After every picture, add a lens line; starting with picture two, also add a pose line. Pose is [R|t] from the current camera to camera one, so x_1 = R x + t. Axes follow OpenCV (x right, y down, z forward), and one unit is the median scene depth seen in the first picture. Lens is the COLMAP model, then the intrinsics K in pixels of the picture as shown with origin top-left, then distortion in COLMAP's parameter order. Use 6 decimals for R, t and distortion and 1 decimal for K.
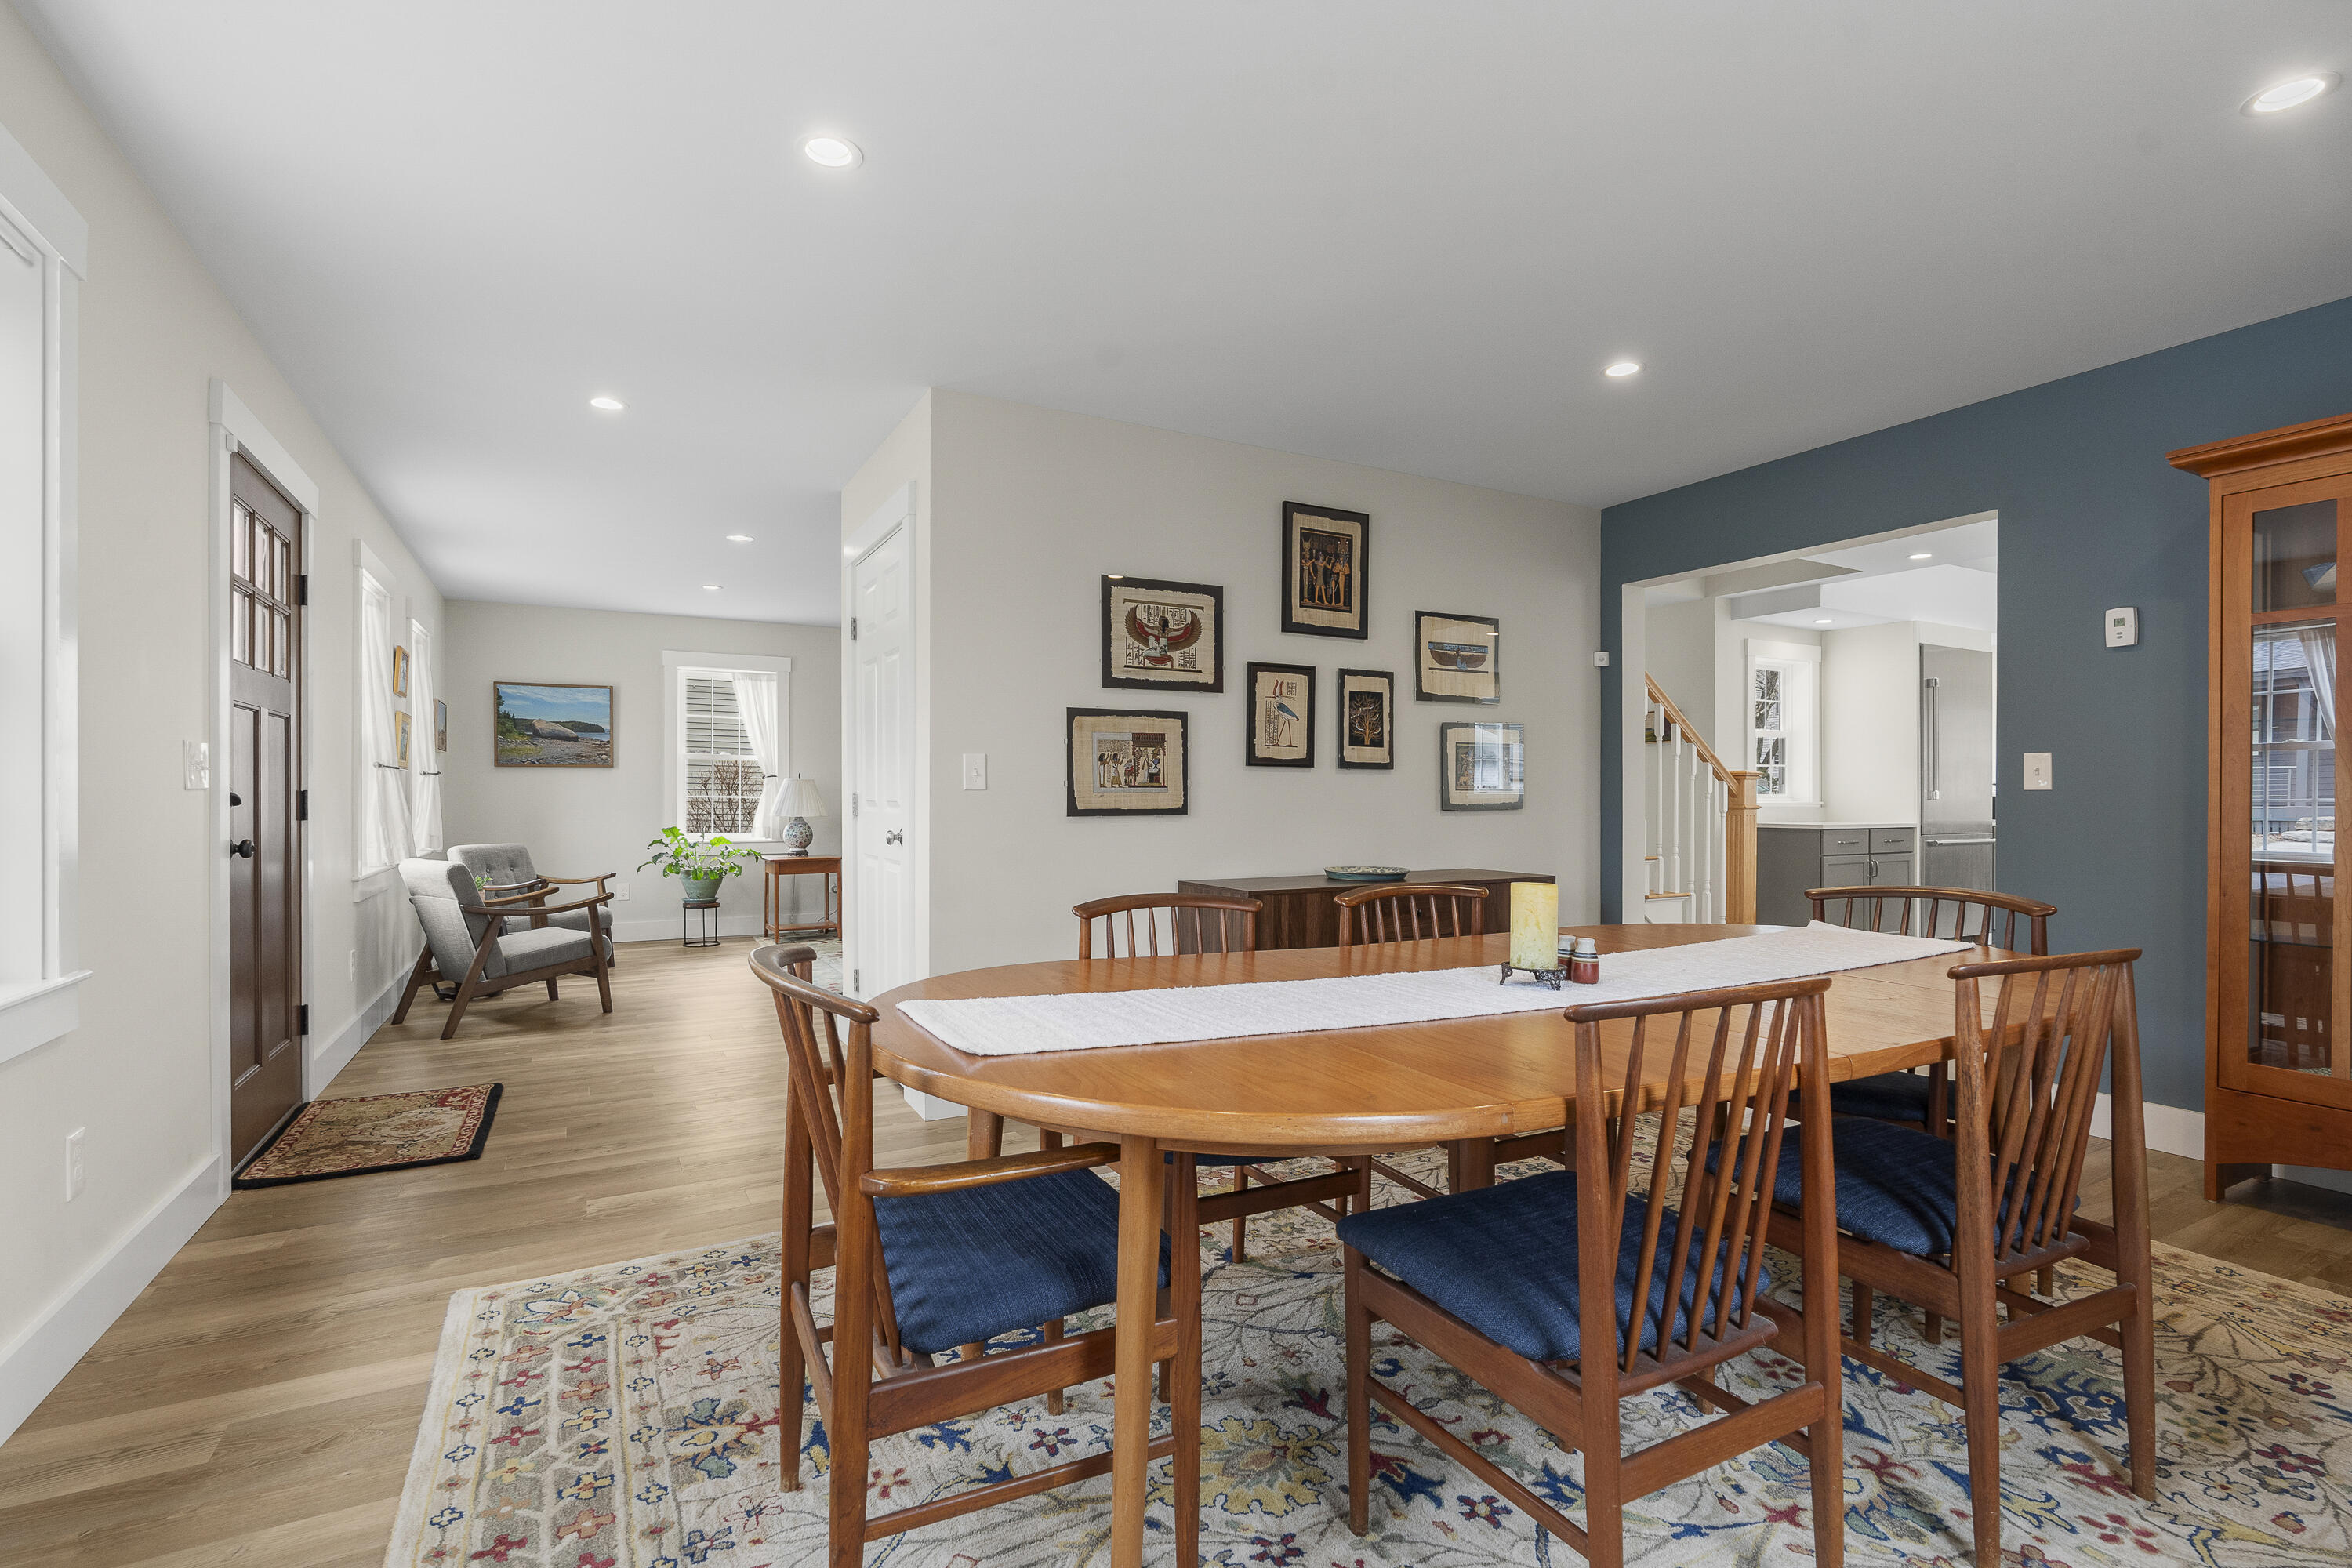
lens RADIAL K [[1079.1, 0, 1178.7], [0, 1079.1, 795.1], [0, 0, 1]] dist [-0.006962, 0.002634]
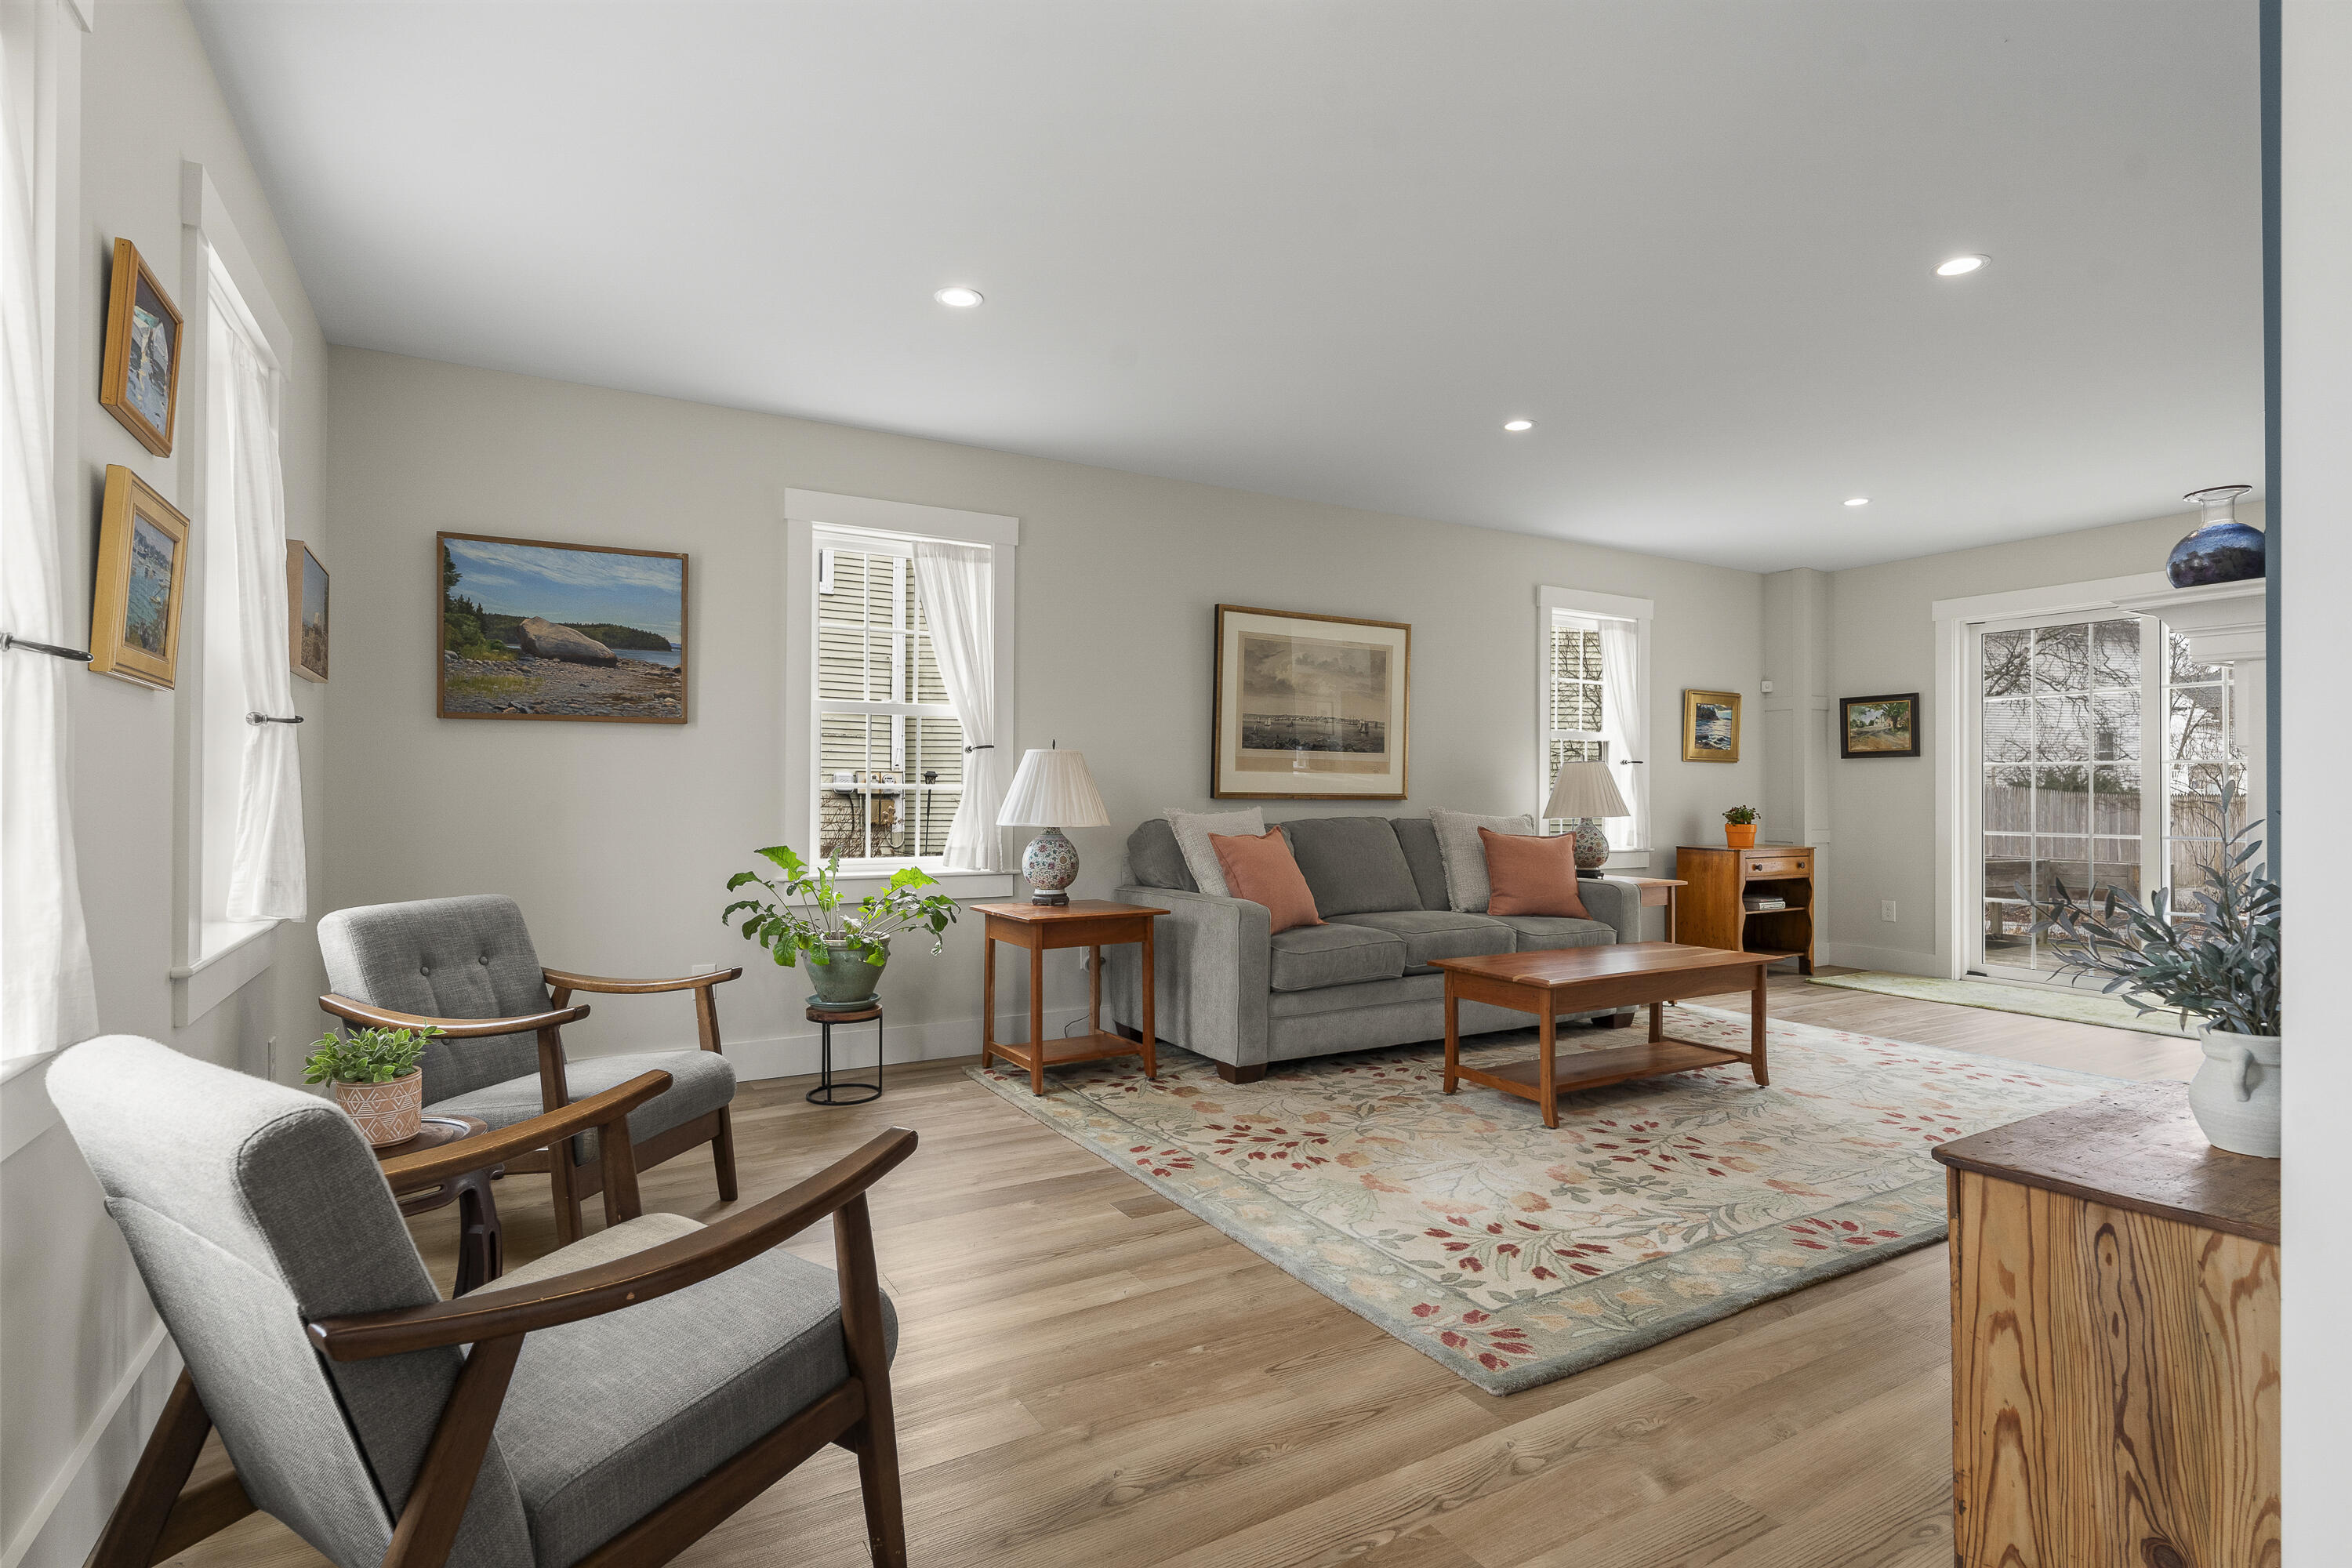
lens RADIAL K [[1127.3, 0, 1162.4], [0, 1127.3, 783.3], [0, 0, 1]] dist [-0.002391, 0.001291]
pose [[0.999792, 0.003211, 0.020151, -0.334797], [-0.002987, 0.999933, -0.011175, 0.005618], [-0.020185, 0.011113, 0.999734, 0.512436]]
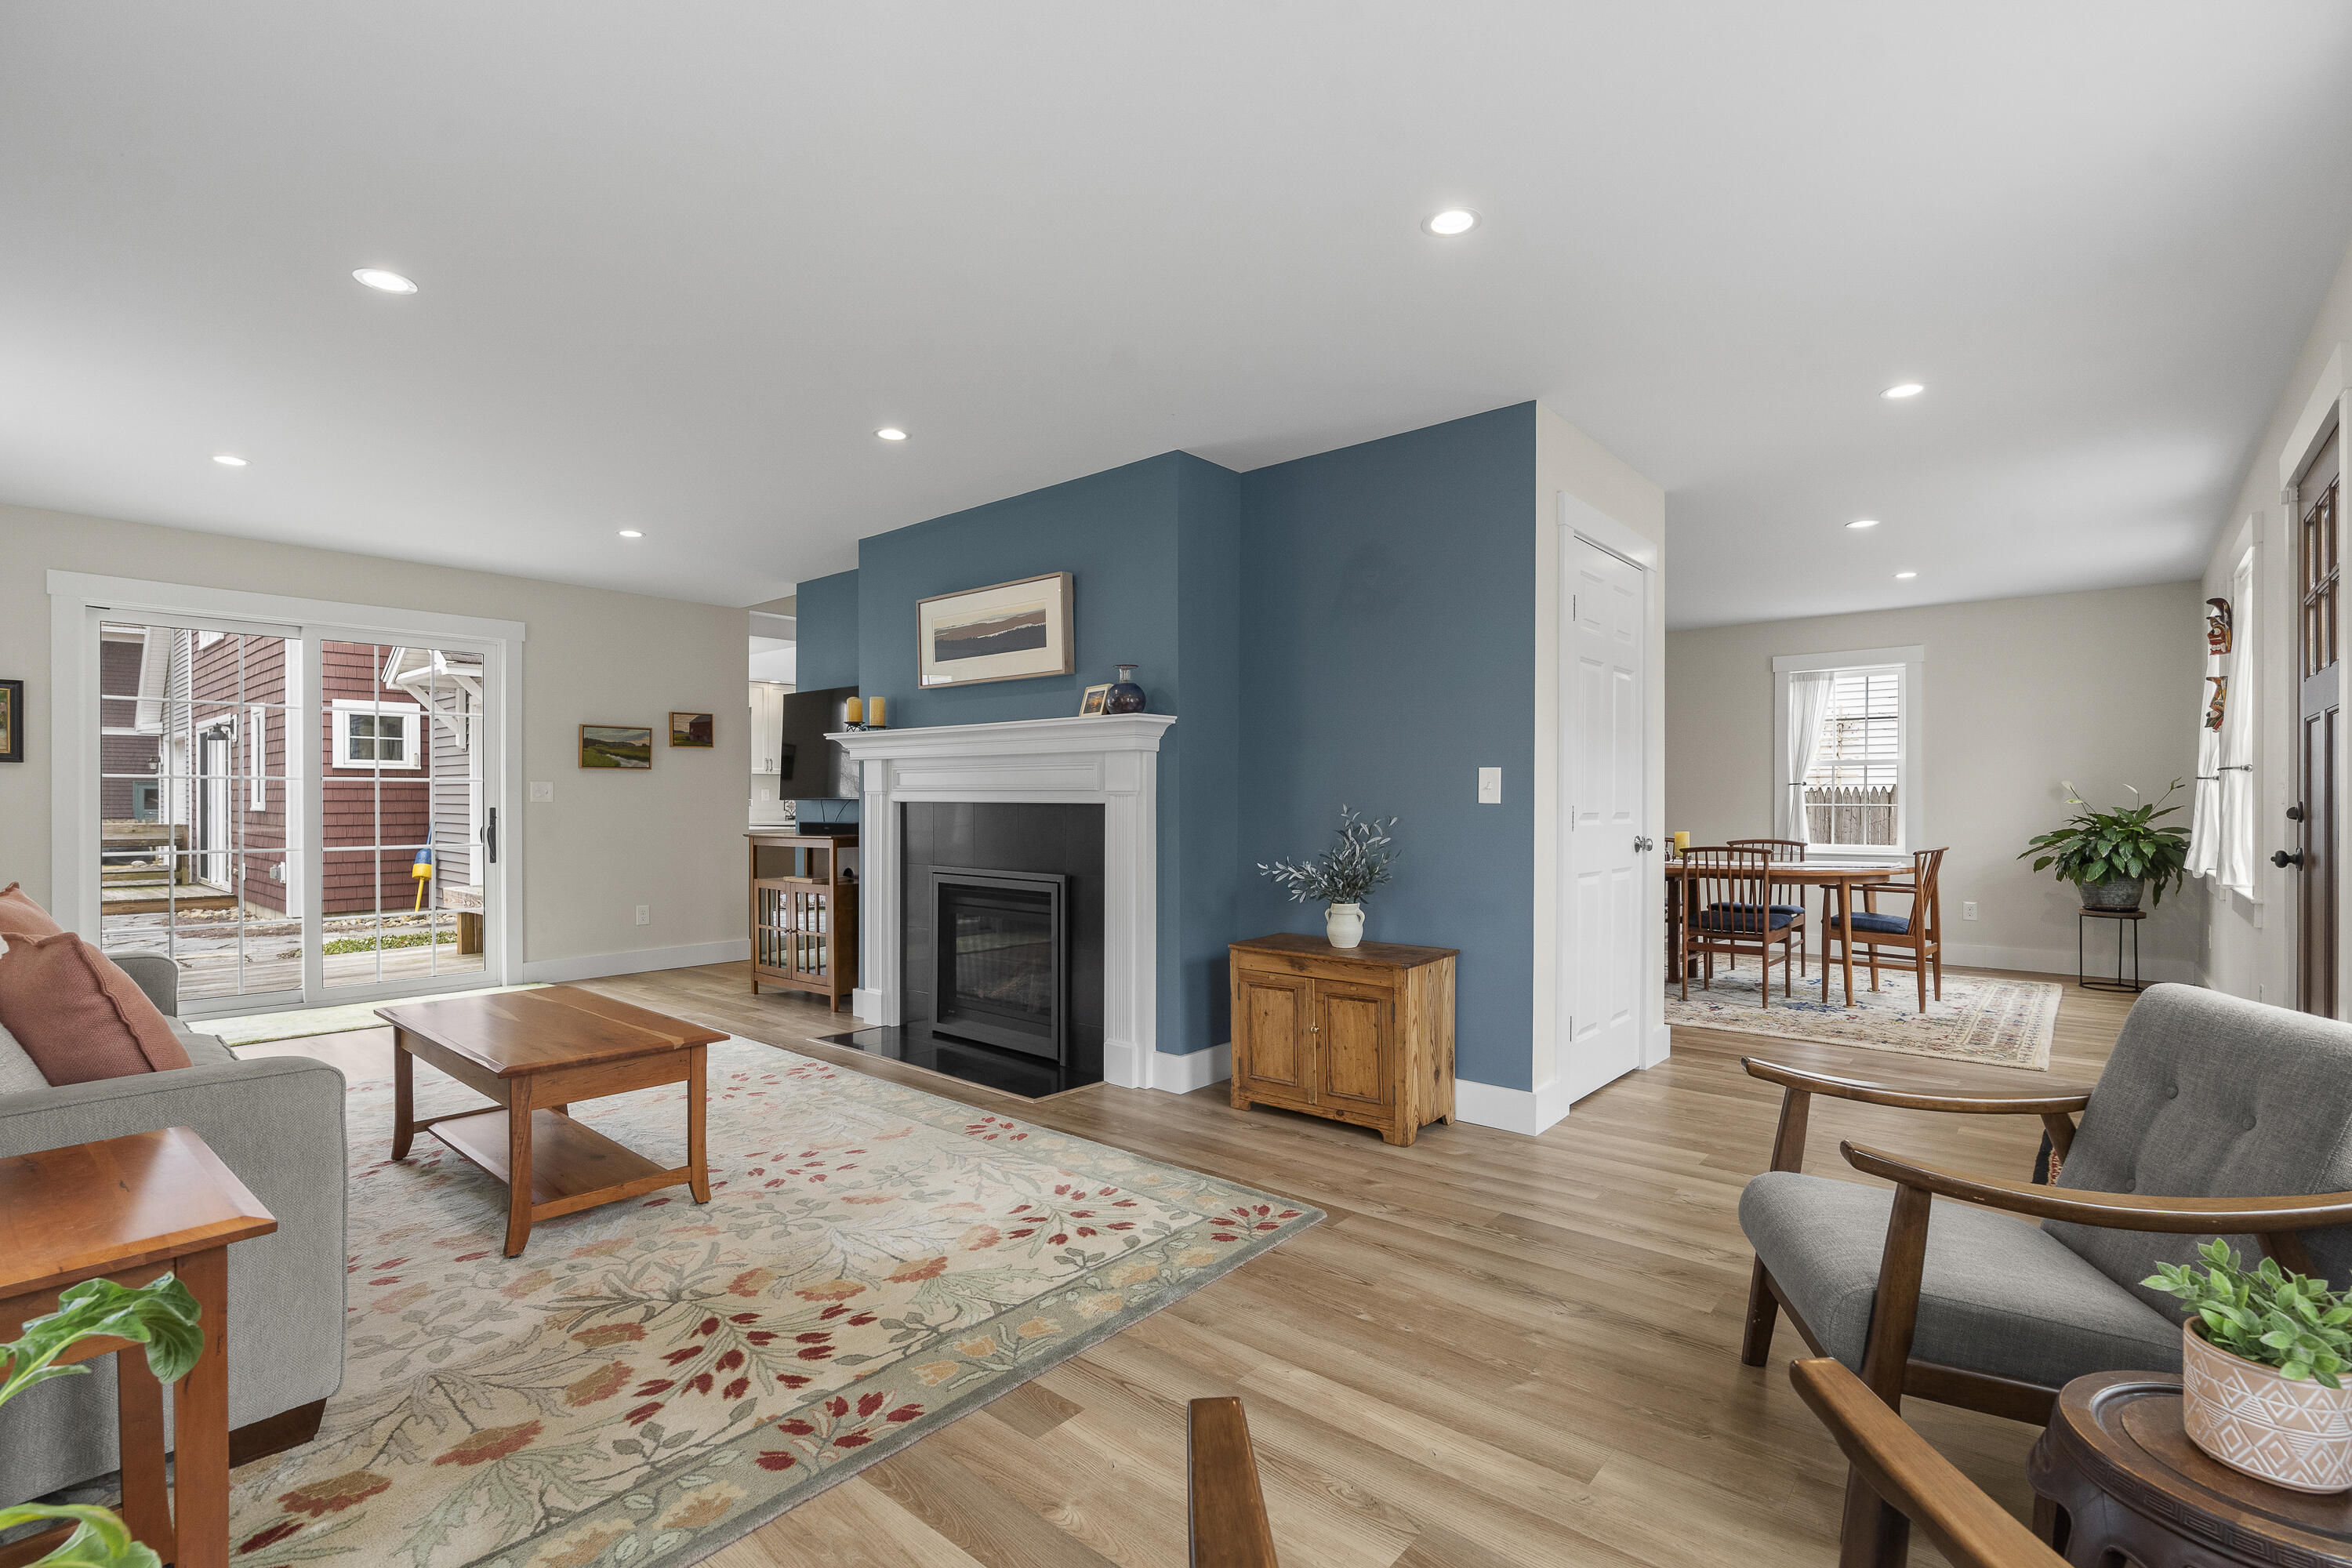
lens RADIAL K [[1079.1, 0, 1175.6], [0, 1079.1, 807.5], [0, 0, 1]] dist [-0.006962, 0.002634]
pose [[-0.352397, -0.004036, 0.935842, -0.623180], [0.001048, 0.999988, 0.004707, -0.002794], [-0.935850, 0.002639, -0.352388, 1.017835]]
